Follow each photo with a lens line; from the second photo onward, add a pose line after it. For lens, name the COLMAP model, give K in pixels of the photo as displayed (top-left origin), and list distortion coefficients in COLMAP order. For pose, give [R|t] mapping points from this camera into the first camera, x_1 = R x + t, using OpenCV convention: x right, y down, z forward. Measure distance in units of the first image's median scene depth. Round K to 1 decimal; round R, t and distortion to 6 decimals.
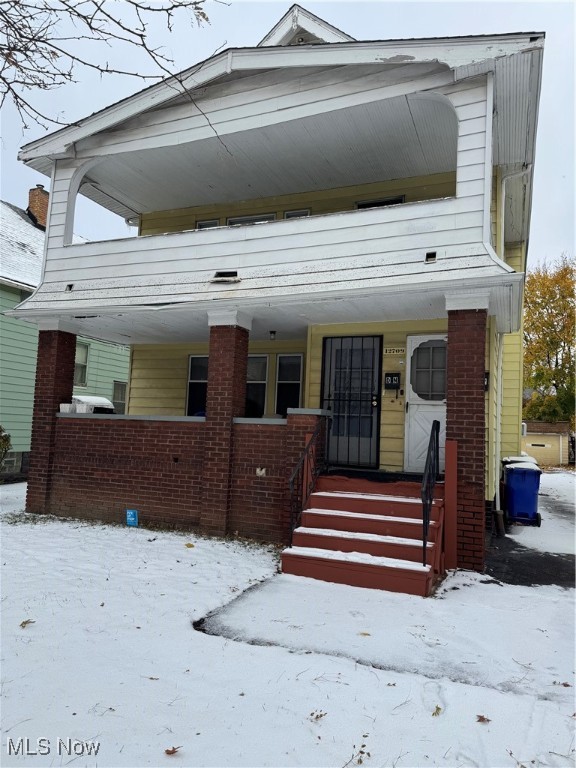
lens RADIAL K [[544.8, 0, 293.1], [0, 544.8, 380.9], [0, 0, 1]] dist [0.031286, -0.034289]
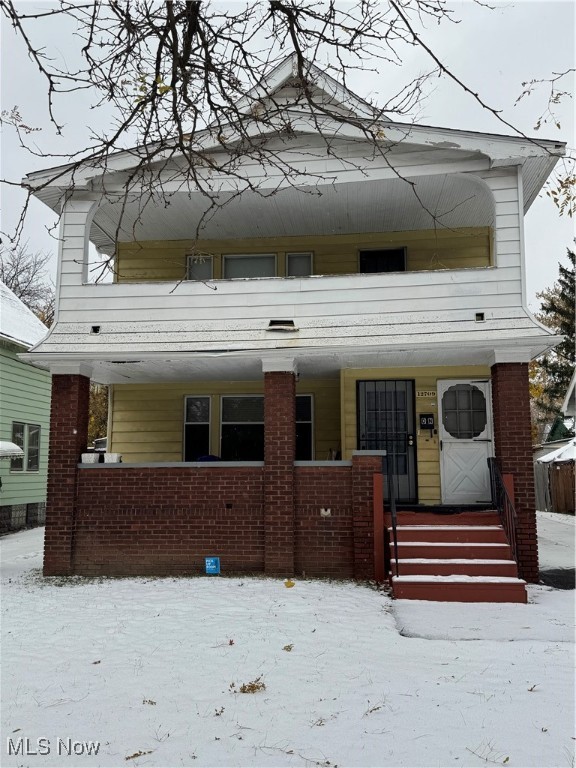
lens RADIAL K [[657.3, 0, 292.8], [0, 657.3, 377.5], [0, 0, 1]] dist [0.051107, -0.079452]
pose [[0.960089, -0.006438, 0.279622, -0.456942], [0.018073, 0.999074, -0.039049, -0.042656], [-0.279111, 0.042544, 0.959316, -0.203598]]
